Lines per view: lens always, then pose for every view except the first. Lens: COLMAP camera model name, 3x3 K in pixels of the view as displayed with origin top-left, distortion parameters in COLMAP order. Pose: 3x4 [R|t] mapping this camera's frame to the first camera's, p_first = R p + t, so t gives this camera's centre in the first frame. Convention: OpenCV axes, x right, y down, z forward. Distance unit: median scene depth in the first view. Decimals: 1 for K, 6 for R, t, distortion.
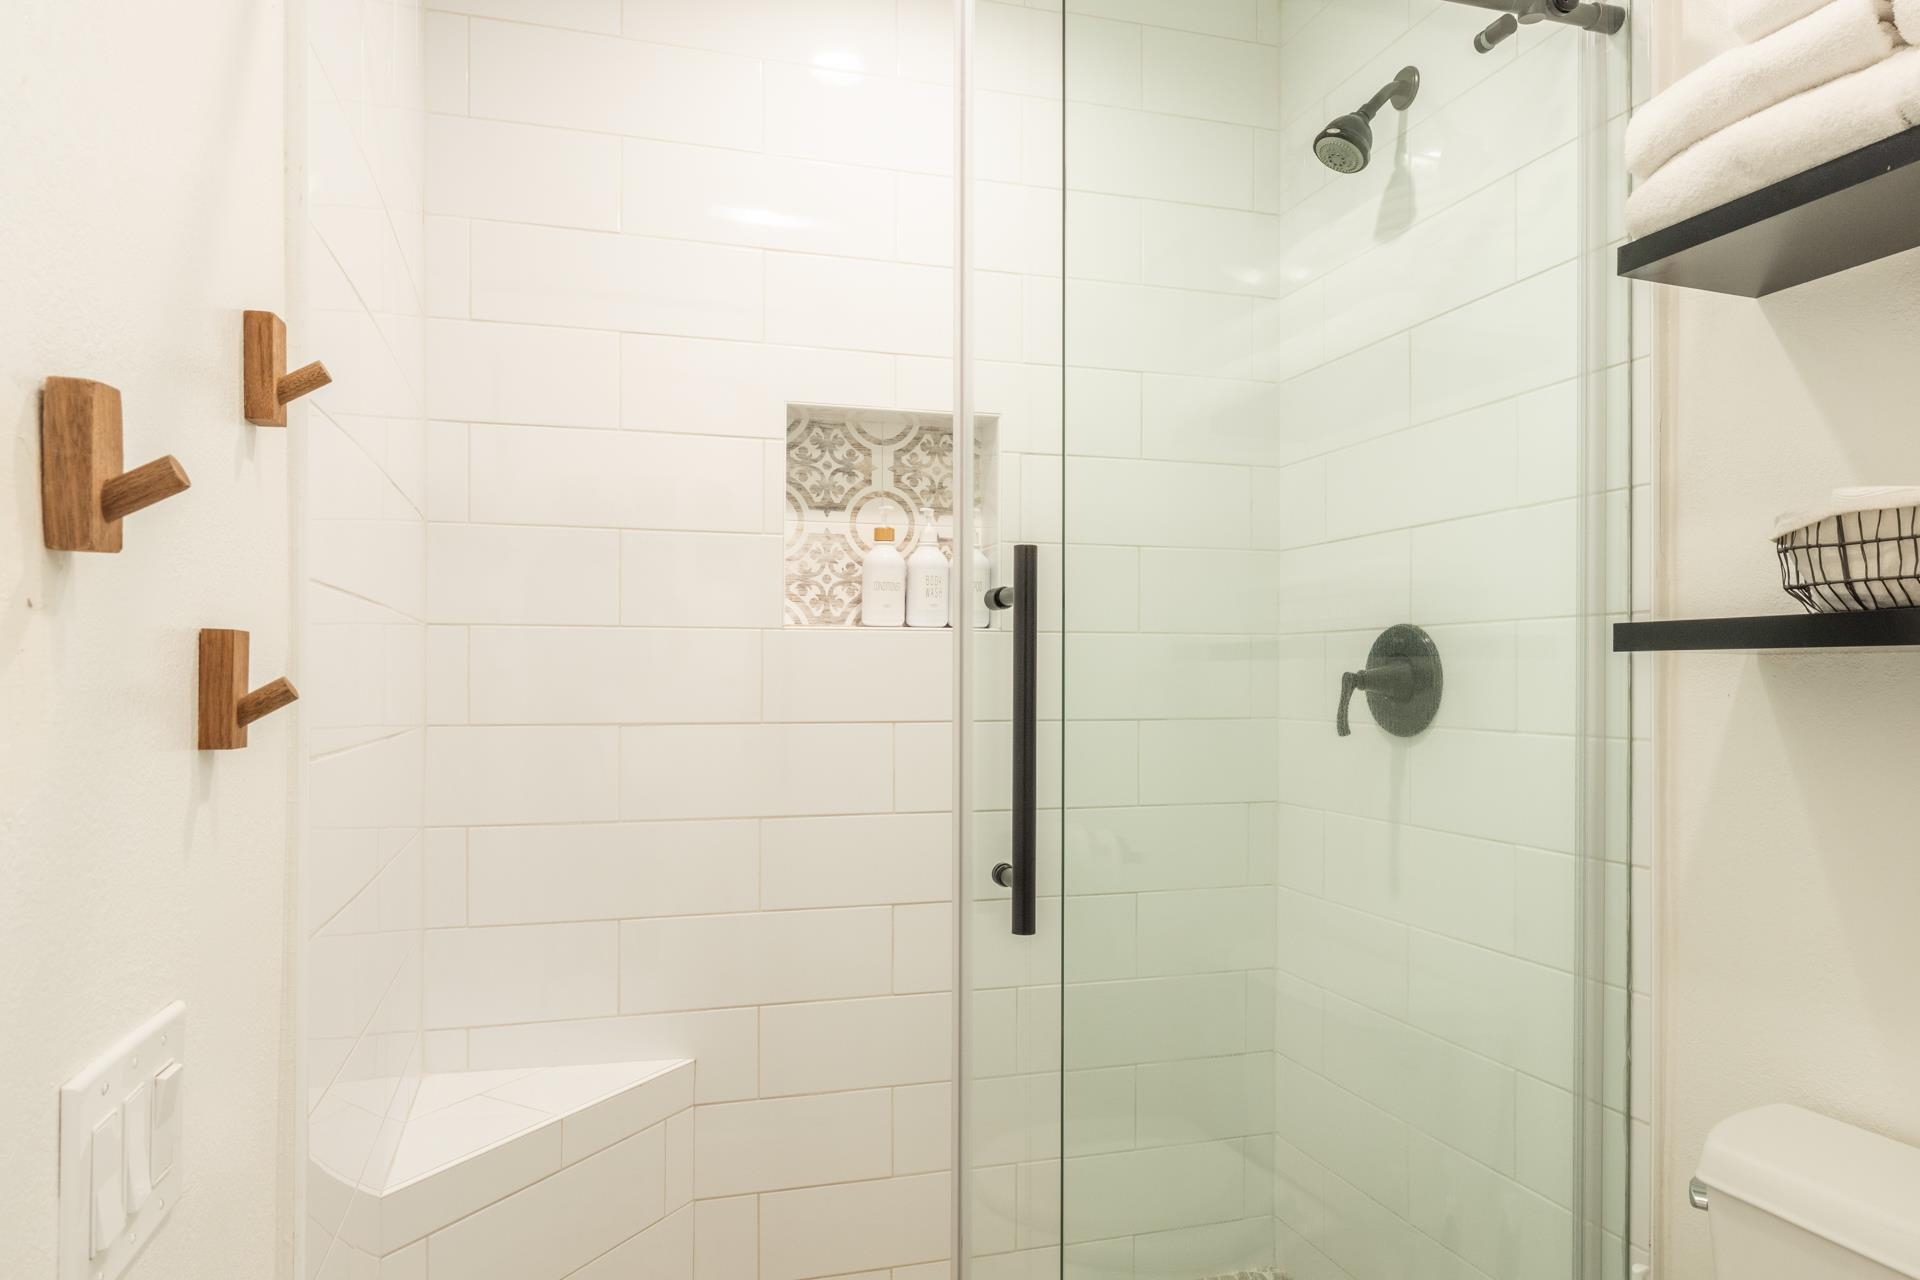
lens RADIAL K [[1207.0, 0, 937.1], [0, 1207.0, 612.1], [0, 0, 1]] dist [-0.001344, -0.000876]
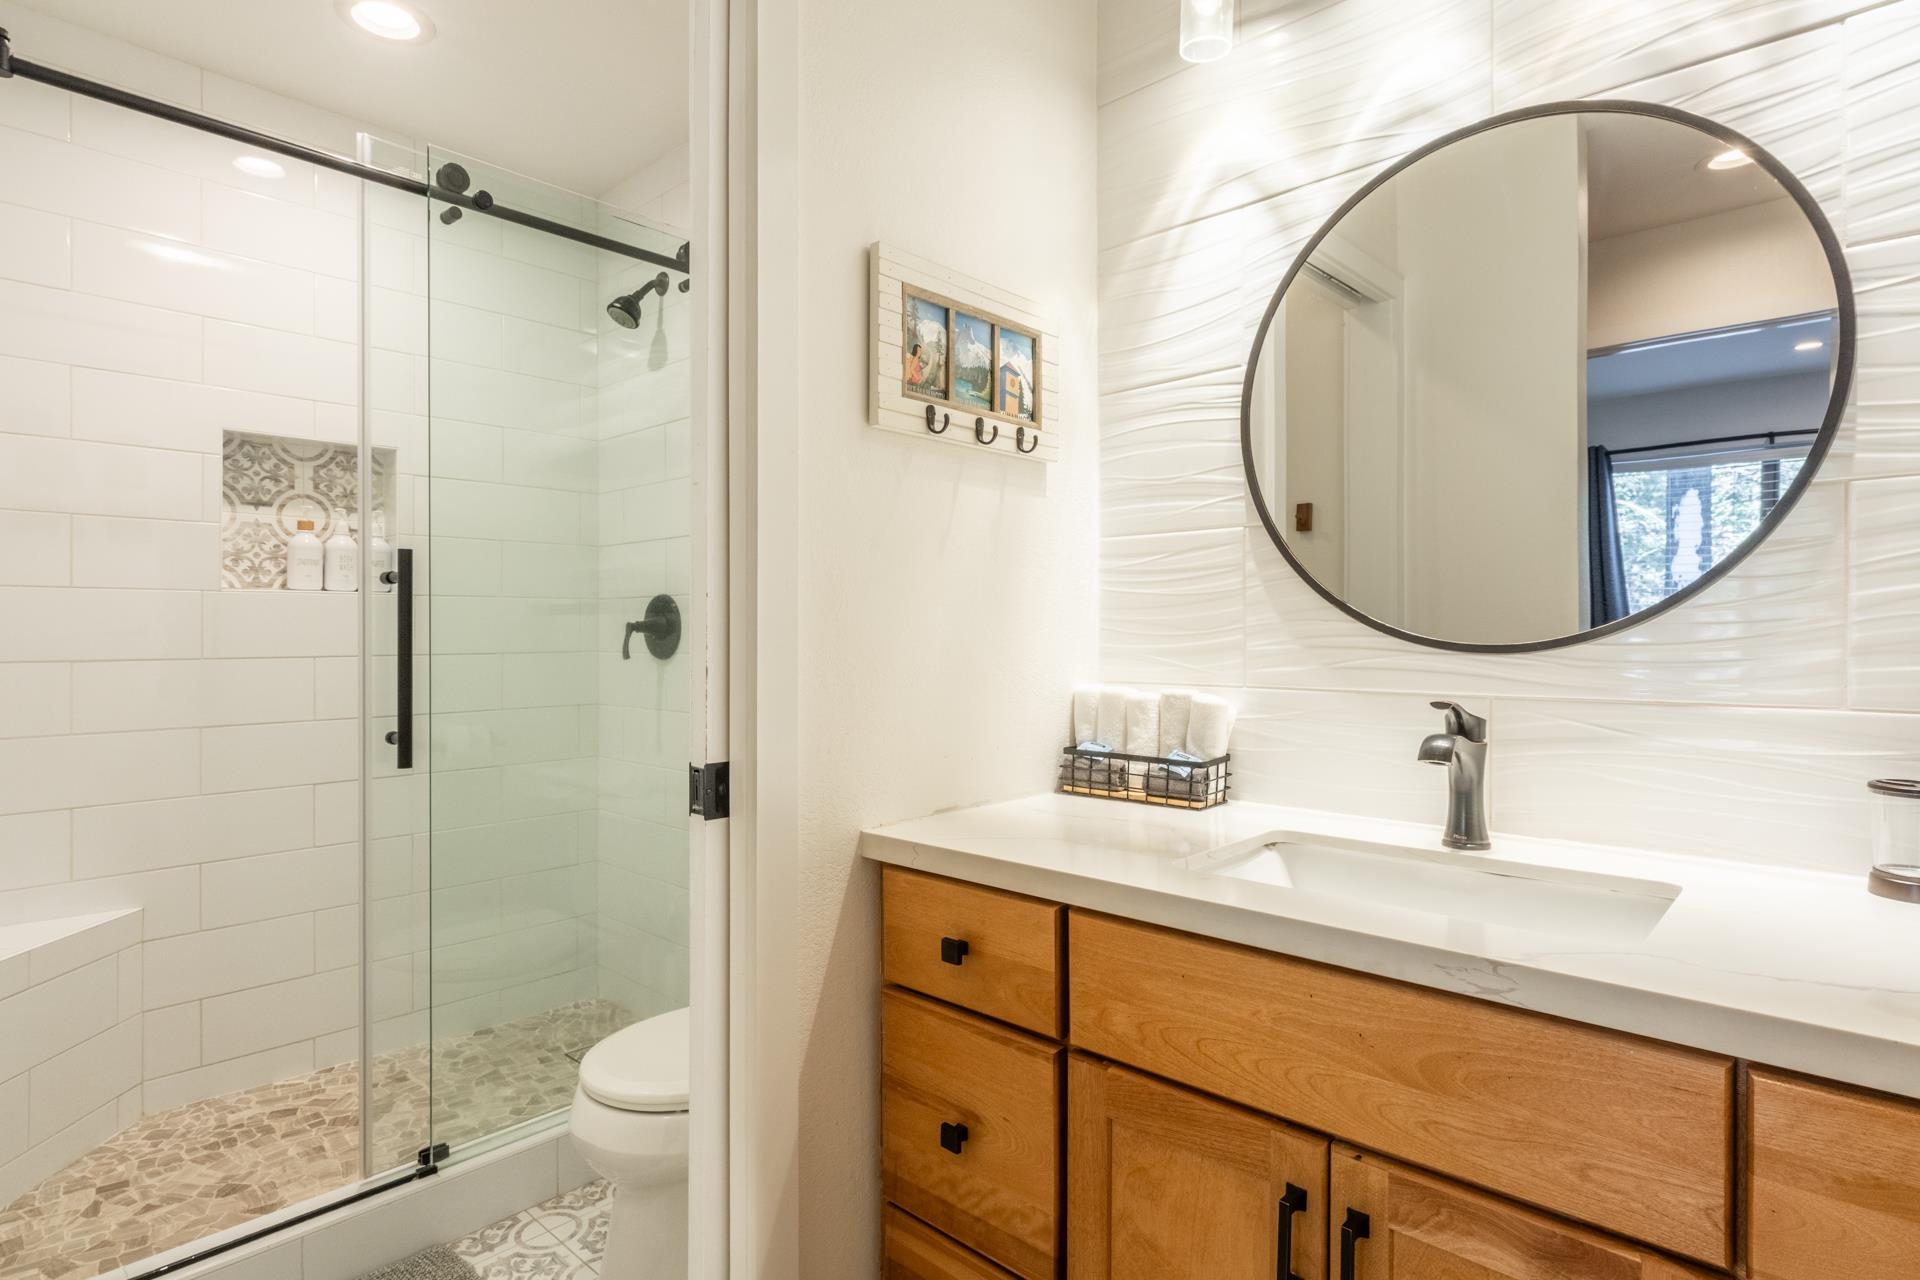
lens RADIAL K [[997.1, 0, 940.8], [0, 997.1, 628.3], [0, 0, 1]] dist [-0.002793, -0.001167]
pose [[0.861596, -0.002707, 0.507588, 0.005265], [-0.023779, 0.998673, 0.045691, -0.014561], [-0.507038, -0.051437, 0.860388, -0.392427]]
